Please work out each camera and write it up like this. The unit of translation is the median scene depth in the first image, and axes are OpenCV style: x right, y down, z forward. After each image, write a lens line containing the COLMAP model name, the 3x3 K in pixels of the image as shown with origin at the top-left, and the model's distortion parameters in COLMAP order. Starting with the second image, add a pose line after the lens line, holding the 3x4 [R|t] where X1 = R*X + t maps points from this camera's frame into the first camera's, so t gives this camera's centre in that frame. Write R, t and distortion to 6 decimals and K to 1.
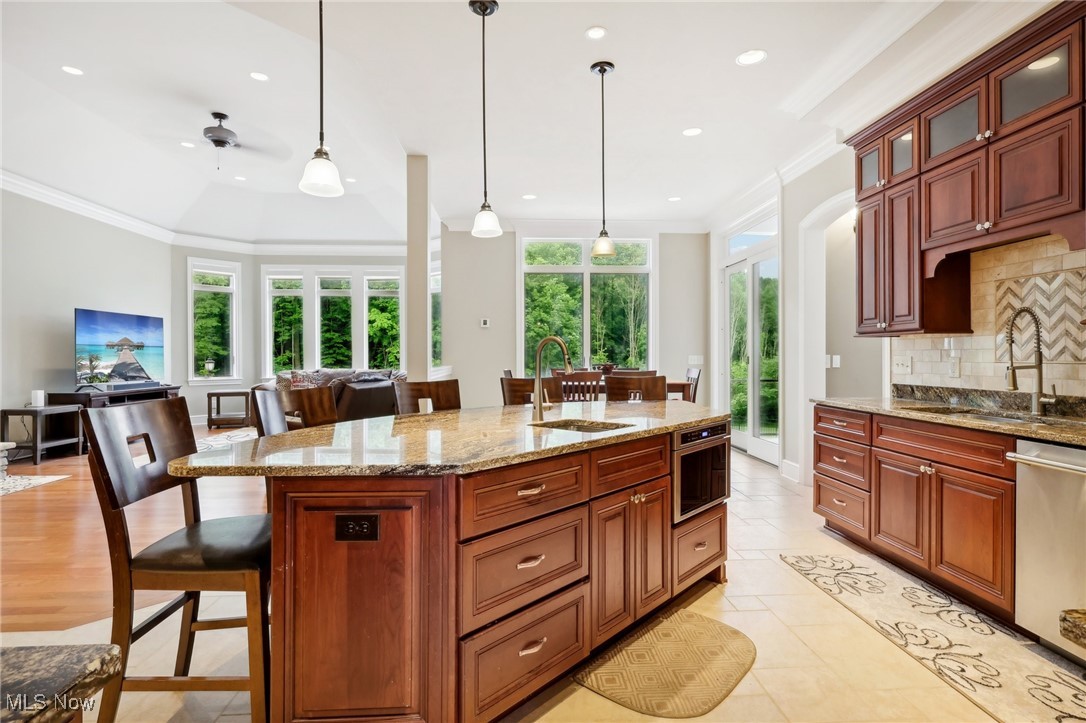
lens RADIAL K [[549.7, 0, 546.3], [0, 549.7, 359.7], [0, 0, 1]] dist [0.000766, -0.004137]
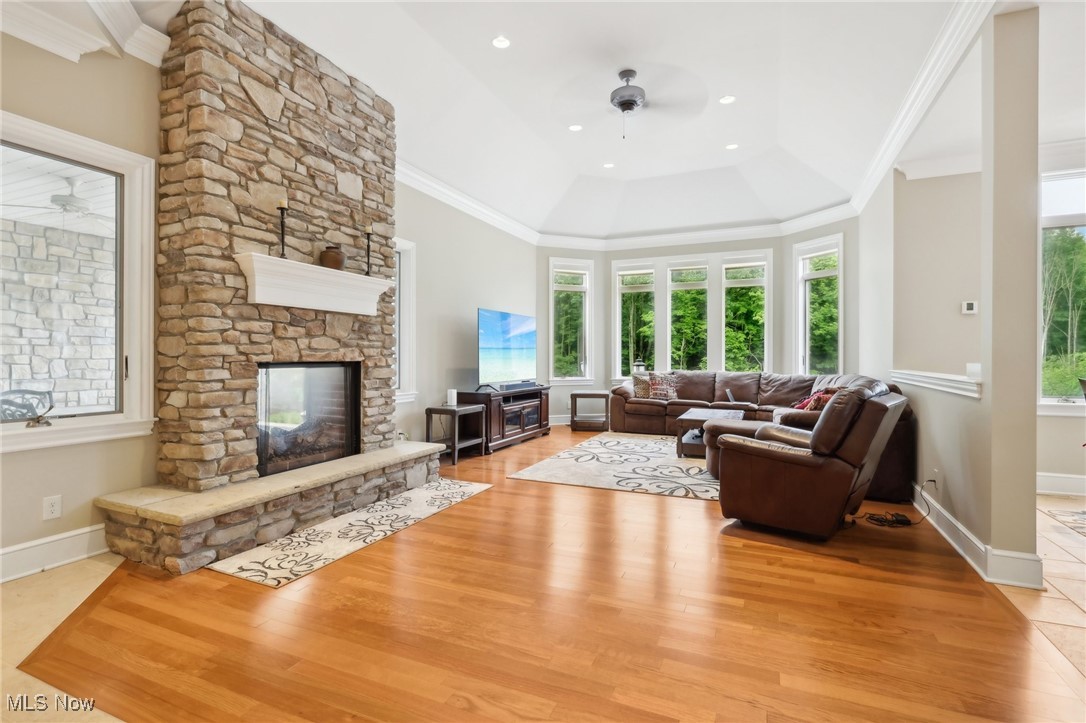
lens RADIAL K [[509.9, 0, 539.2], [0, 509.9, 359.2], [0, 0, 1]] dist [-0.002782, 0.001864]
pose [[0.890903, 0.003732, -0.454179, -0.249529], [-0.003962, 0.999992, 0.000446, -0.000789], [0.454177, 0.001403, 0.890910, 0.164201]]
